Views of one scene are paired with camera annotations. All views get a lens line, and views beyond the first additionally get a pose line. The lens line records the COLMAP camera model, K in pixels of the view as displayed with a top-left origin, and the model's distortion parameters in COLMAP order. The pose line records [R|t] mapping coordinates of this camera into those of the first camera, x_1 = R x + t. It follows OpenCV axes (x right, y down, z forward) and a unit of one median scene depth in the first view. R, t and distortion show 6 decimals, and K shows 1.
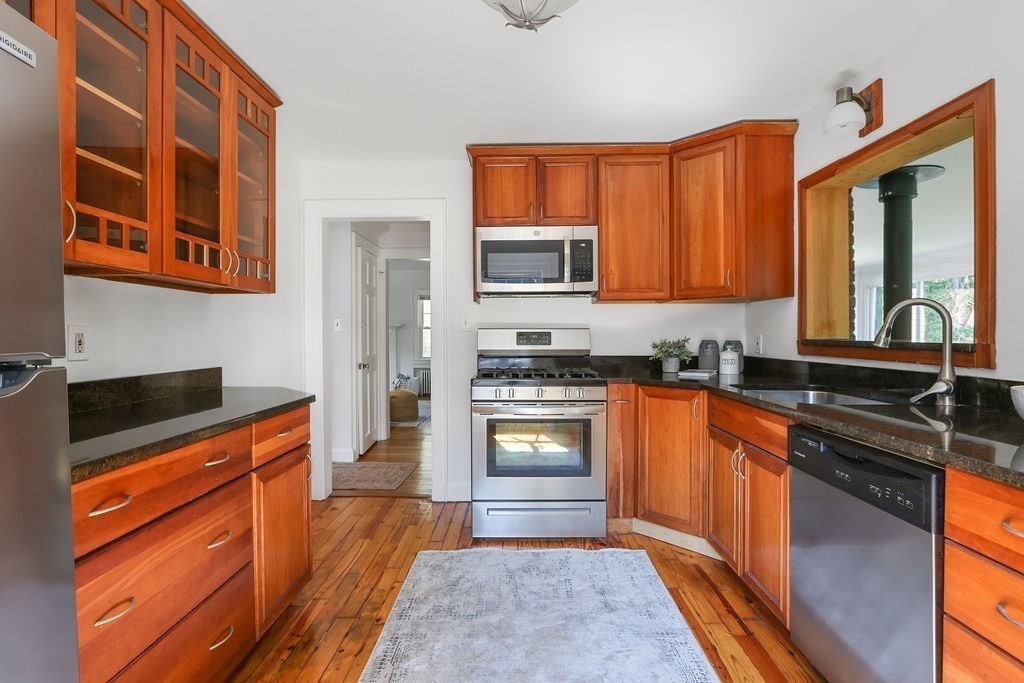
lens RADIAL K [[476.6, 0, 511.5], [0, 476.6, 337.8], [0, 0, 1]] dist [-0.017591, 0.000031]
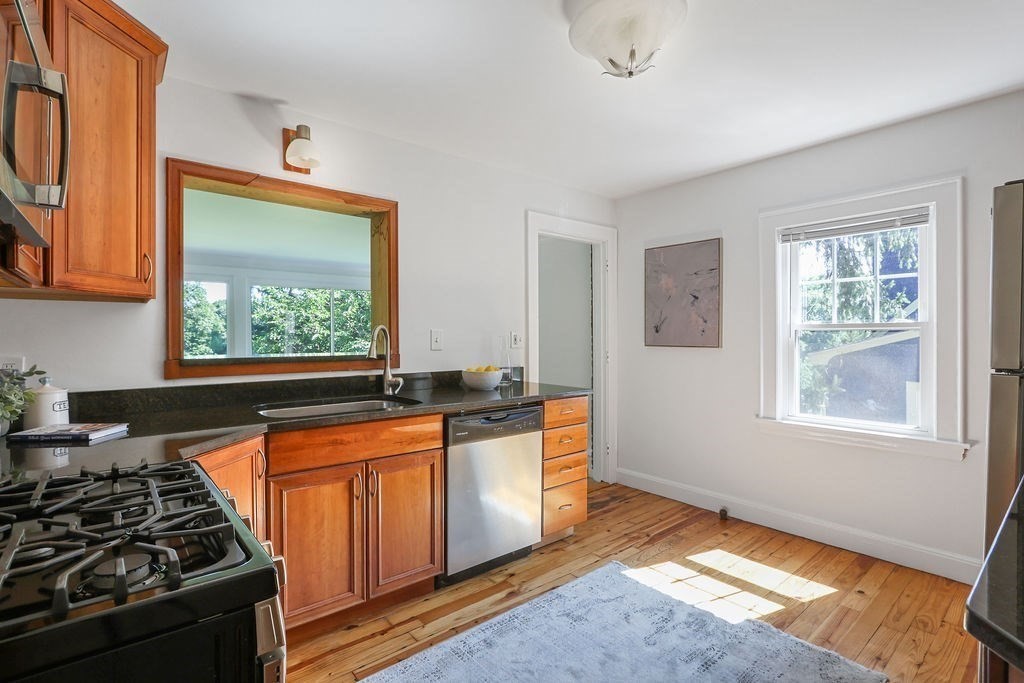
lens RADIAL K [[476.6, 0, 511.1], [0, 476.6, 338.3], [0, 0, 1]] dist [-0.017591, 0.000031]
pose [[-0.641416, 0.000784, 0.767193, -0.478527], [0.010034, 0.999923, 0.007367, -0.041523], [-0.767127, 0.012423, -0.641374, 1.452730]]
